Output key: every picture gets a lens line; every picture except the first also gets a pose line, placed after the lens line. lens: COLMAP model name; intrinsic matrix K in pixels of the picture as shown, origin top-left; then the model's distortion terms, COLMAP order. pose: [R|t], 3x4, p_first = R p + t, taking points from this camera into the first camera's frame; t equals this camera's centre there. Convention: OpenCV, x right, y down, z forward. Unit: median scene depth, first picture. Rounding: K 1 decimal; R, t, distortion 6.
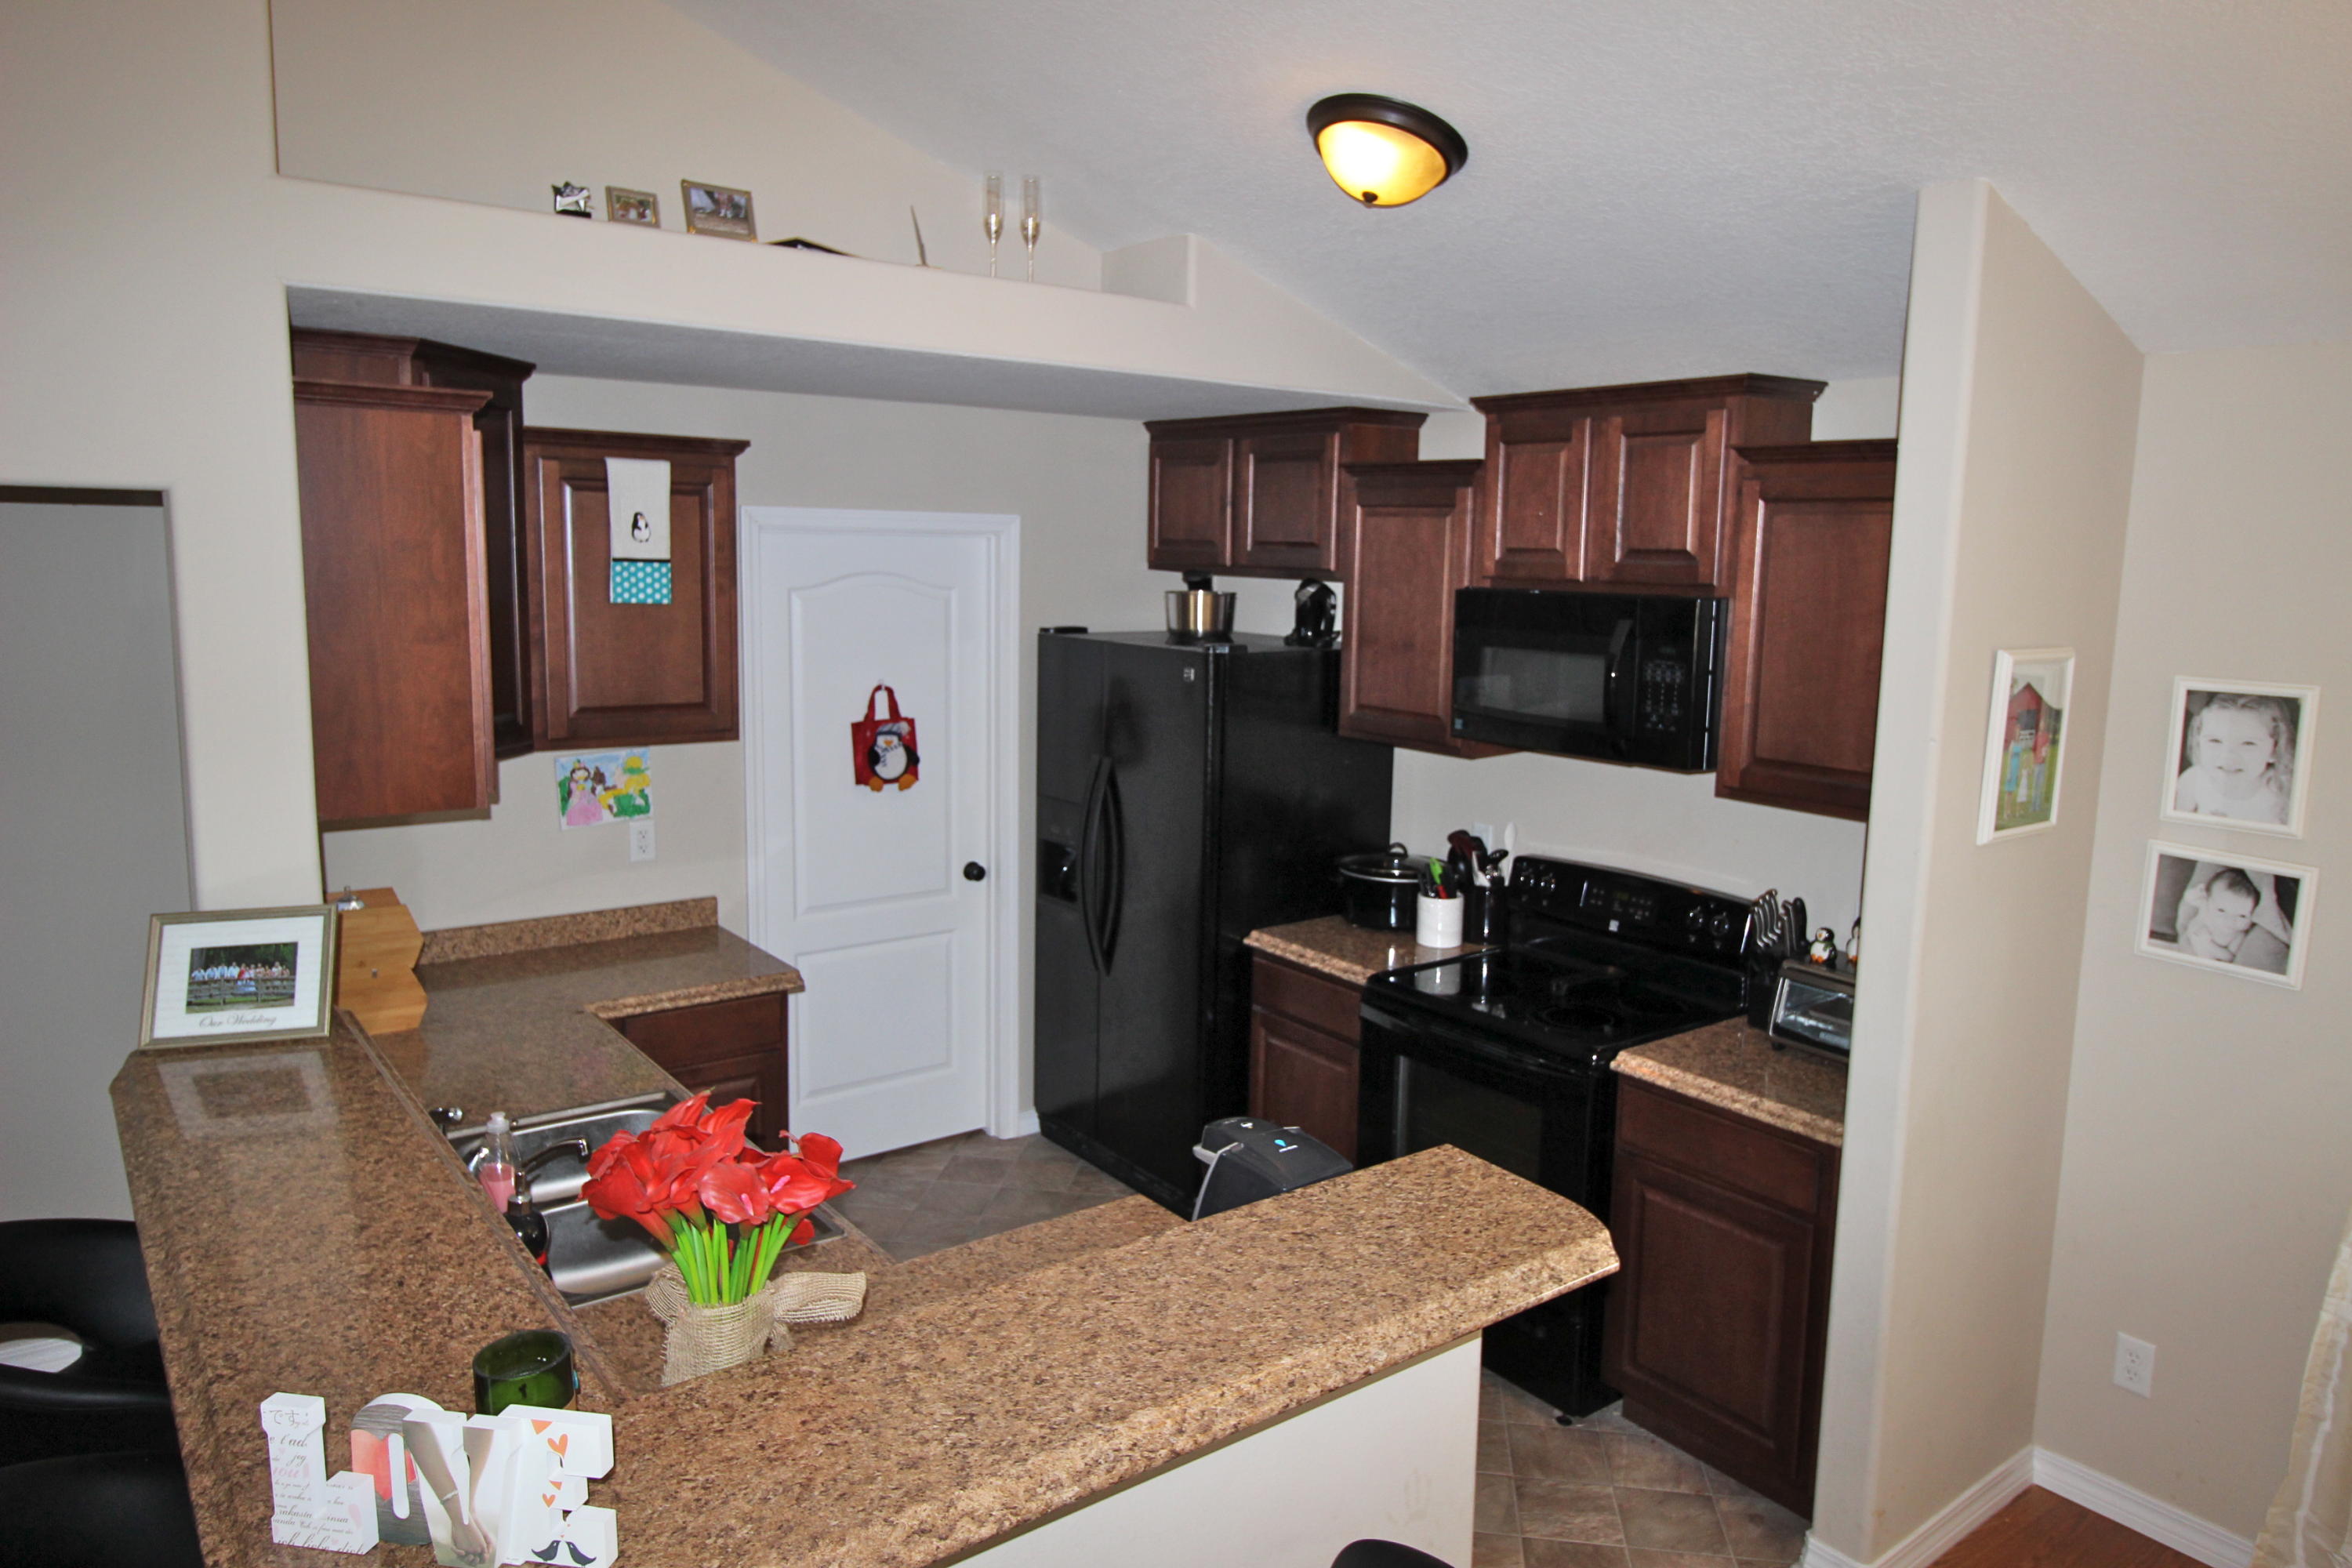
lens RADIAL K [[1540.4, 0, 1179.5], [0, 1540.4, 752.9], [0, 0, 1]] dist [0.002715, 0.000881]
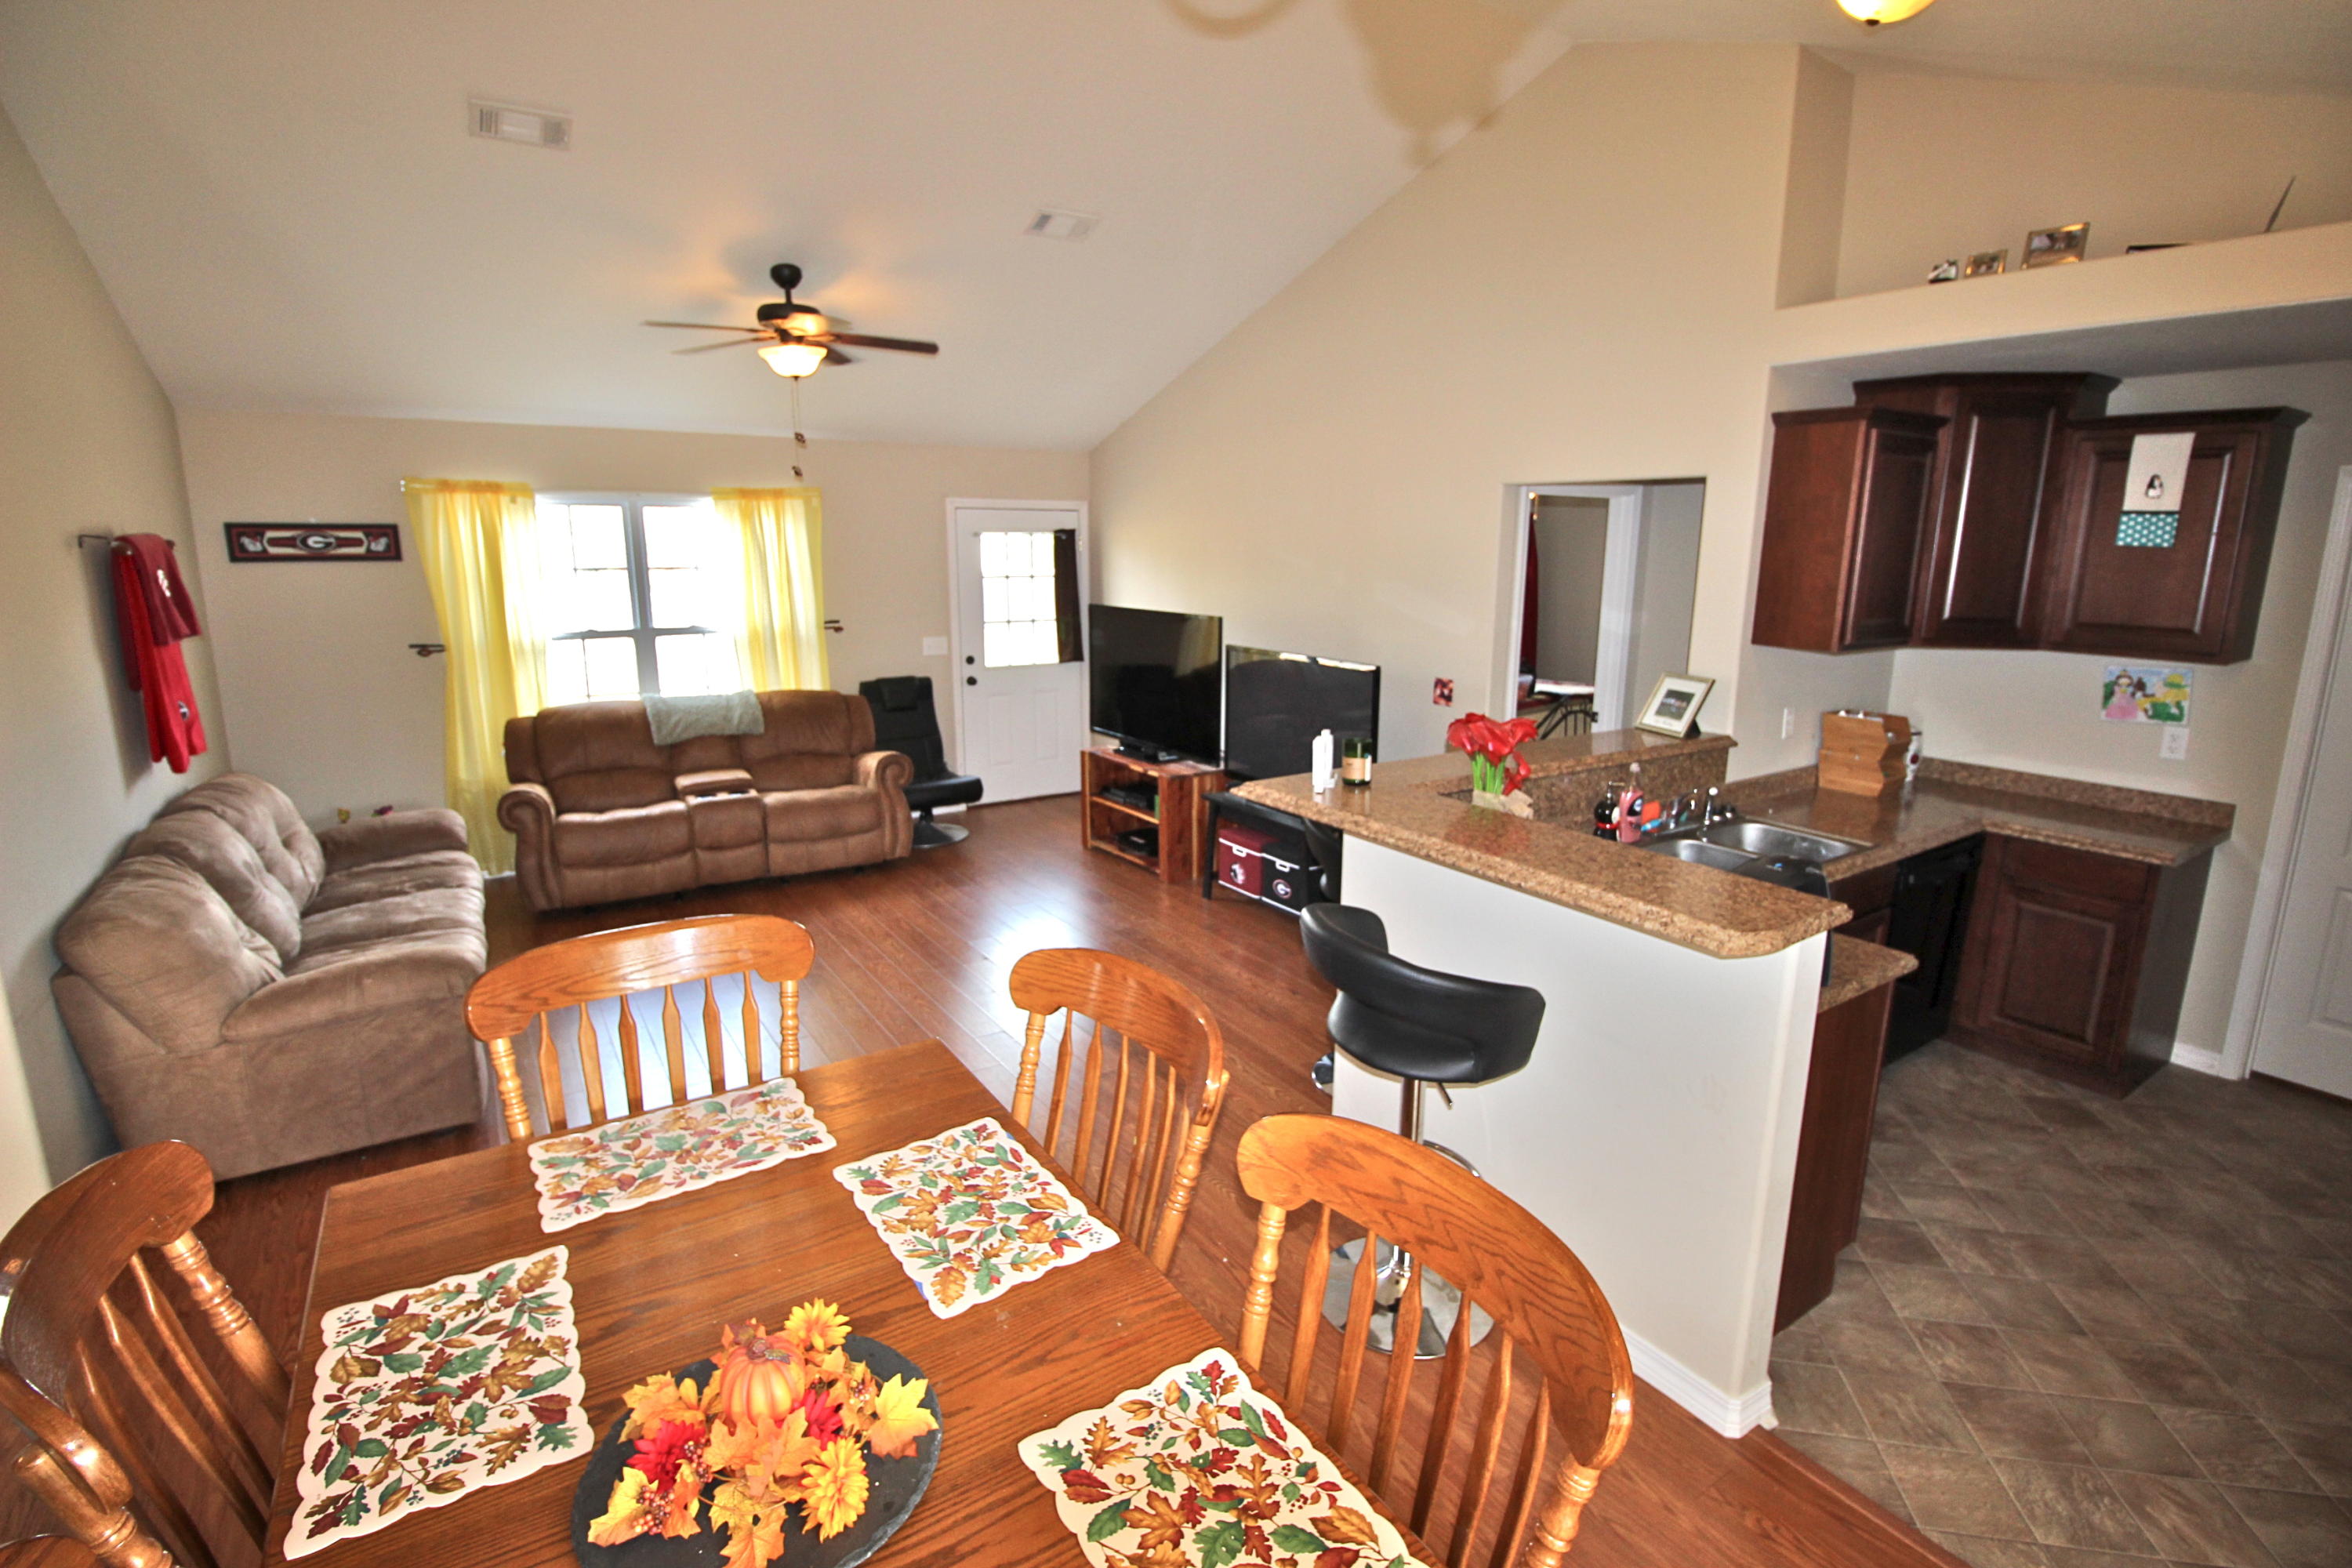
lens RADIAL K [[1086.1, 0, 1189.9], [0, 1086.1, 759.8], [0, 0, 1]] dist [0.003250, -0.014984]
pose [[-0.061361, 0.176577, -0.982372, 0.621302], [-0.142189, 0.972642, 0.183709, 0.025227], [0.987936, 0.150955, -0.034575, 0.263502]]
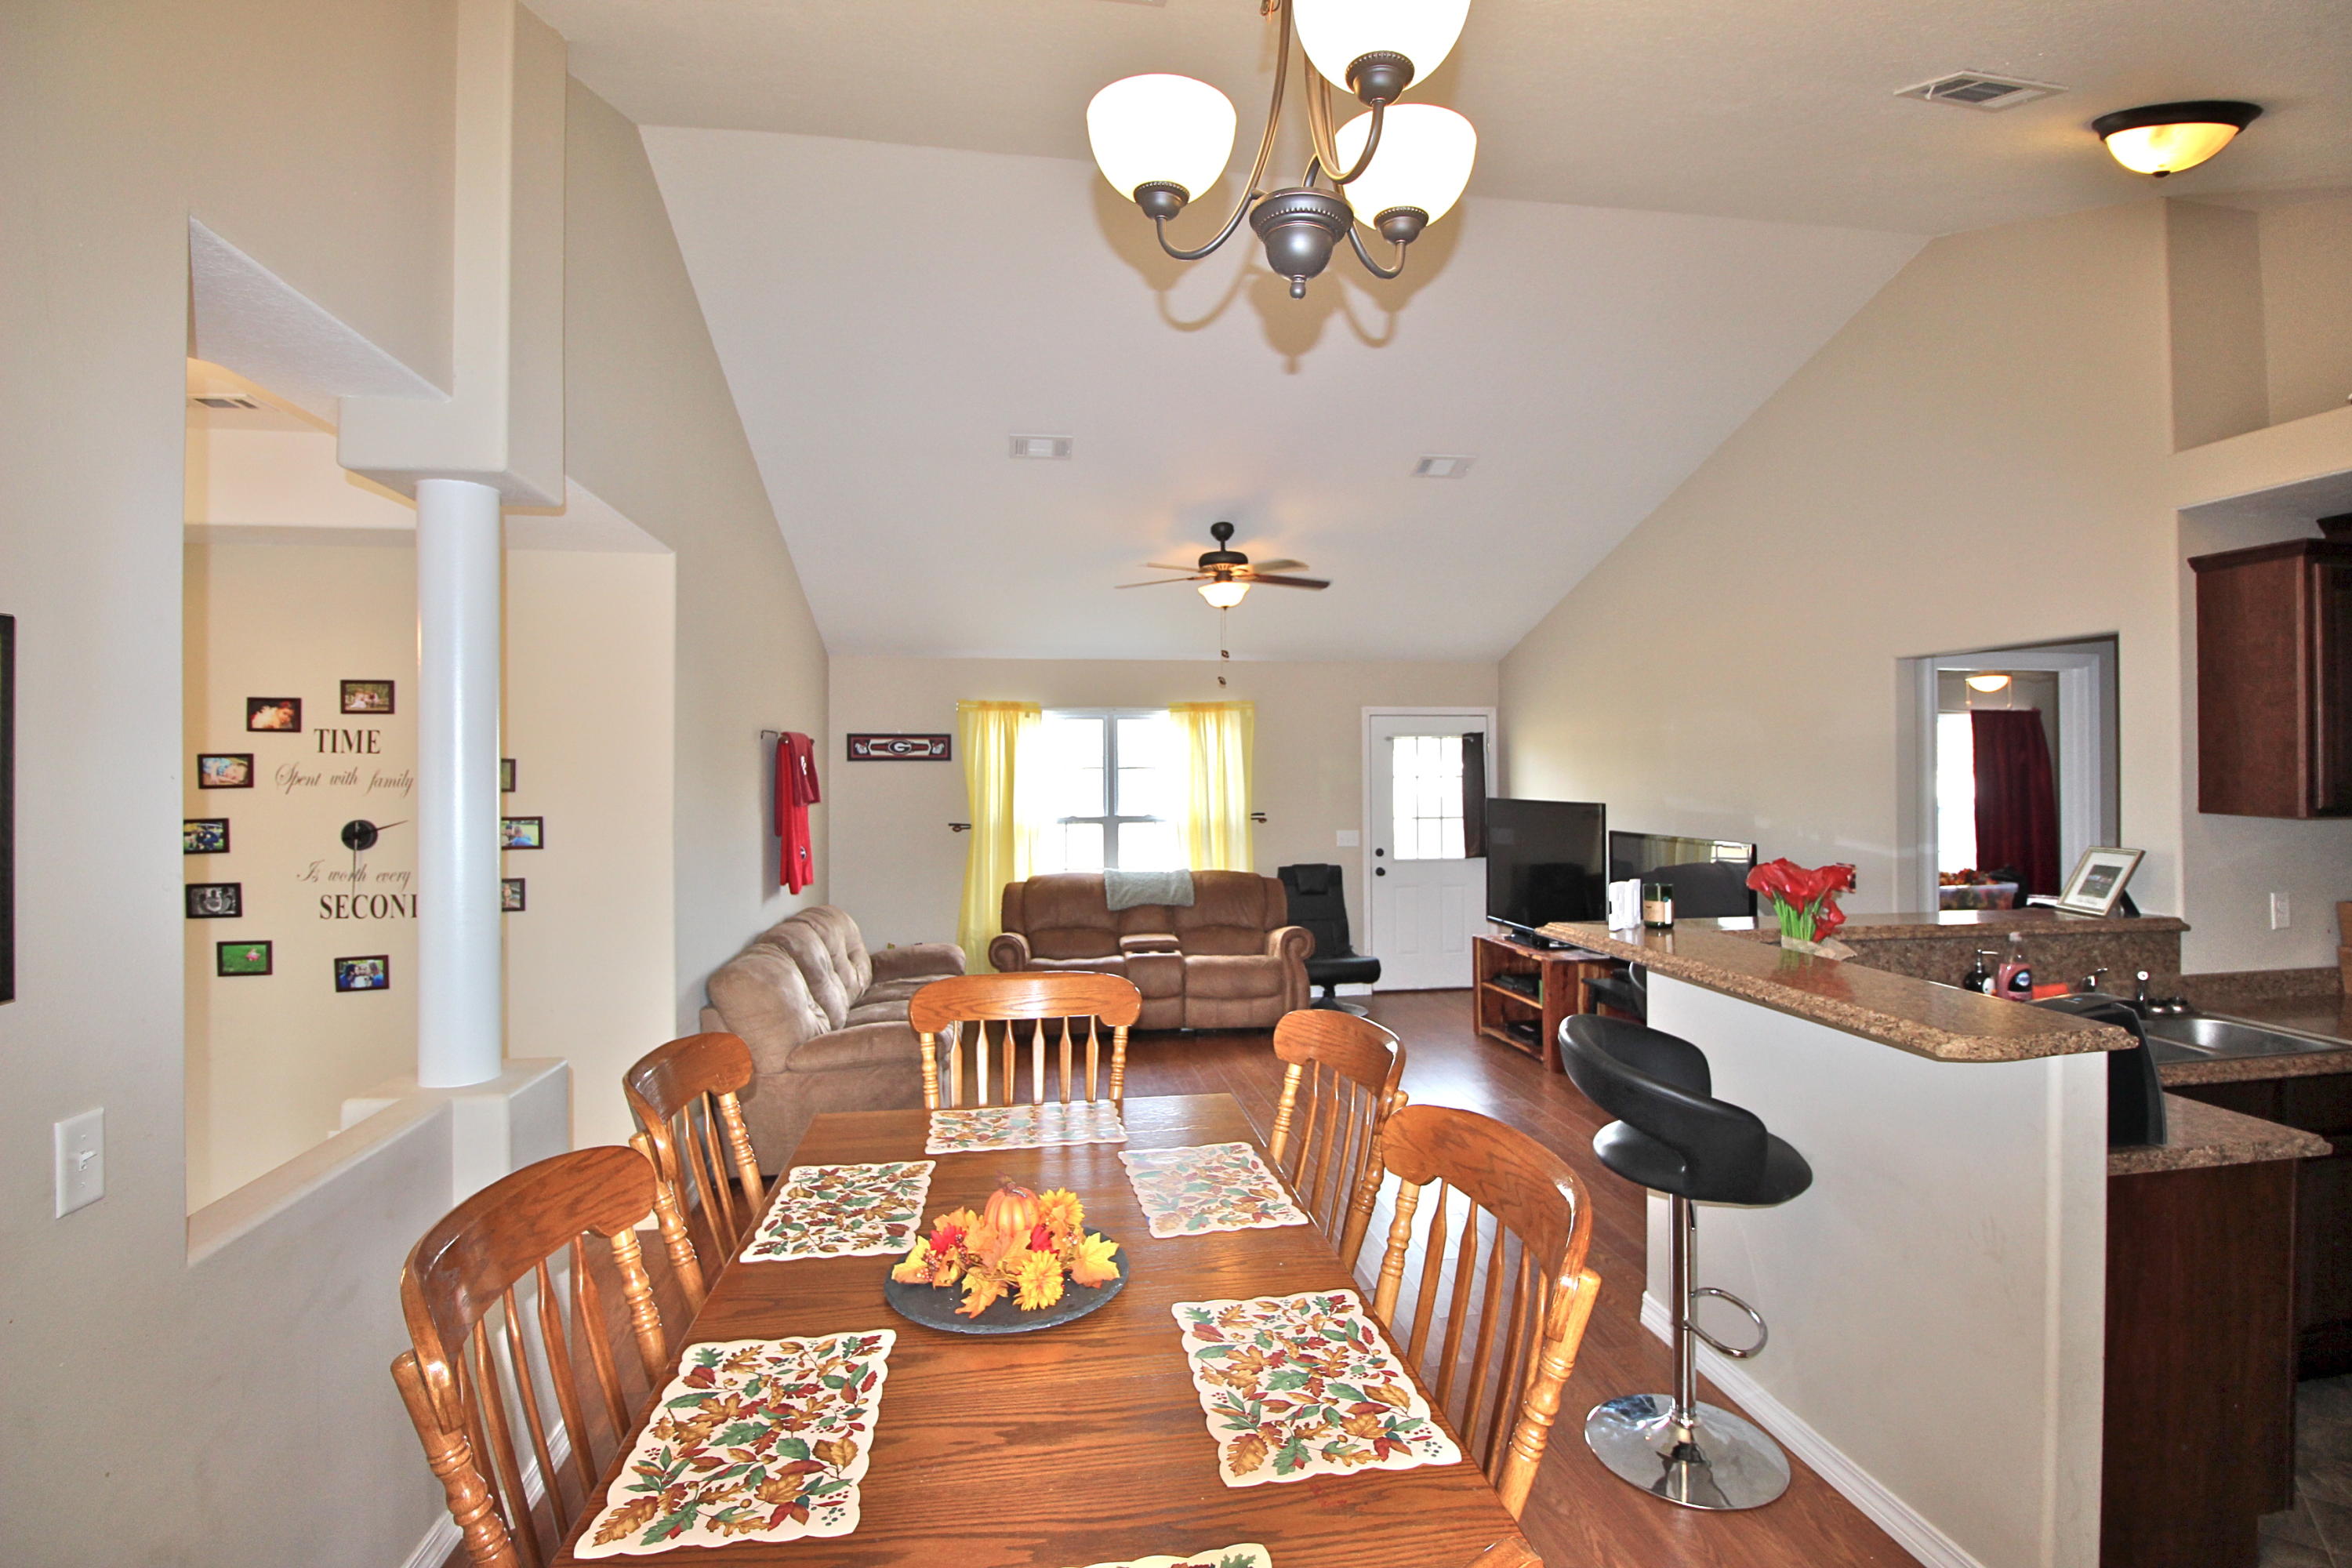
lens RADIAL K [[1086.1, 0, 1189.9], [0, 1086.1, 759.8], [0, 0, 1]] dist [0.003250, -0.014984]
pose [[-0.470608, -0.029980, -0.881833, 0.728876], [-0.124799, 0.991637, 0.032888, 0.062135], [0.873472, 0.125529, -0.470414, 0.418110]]
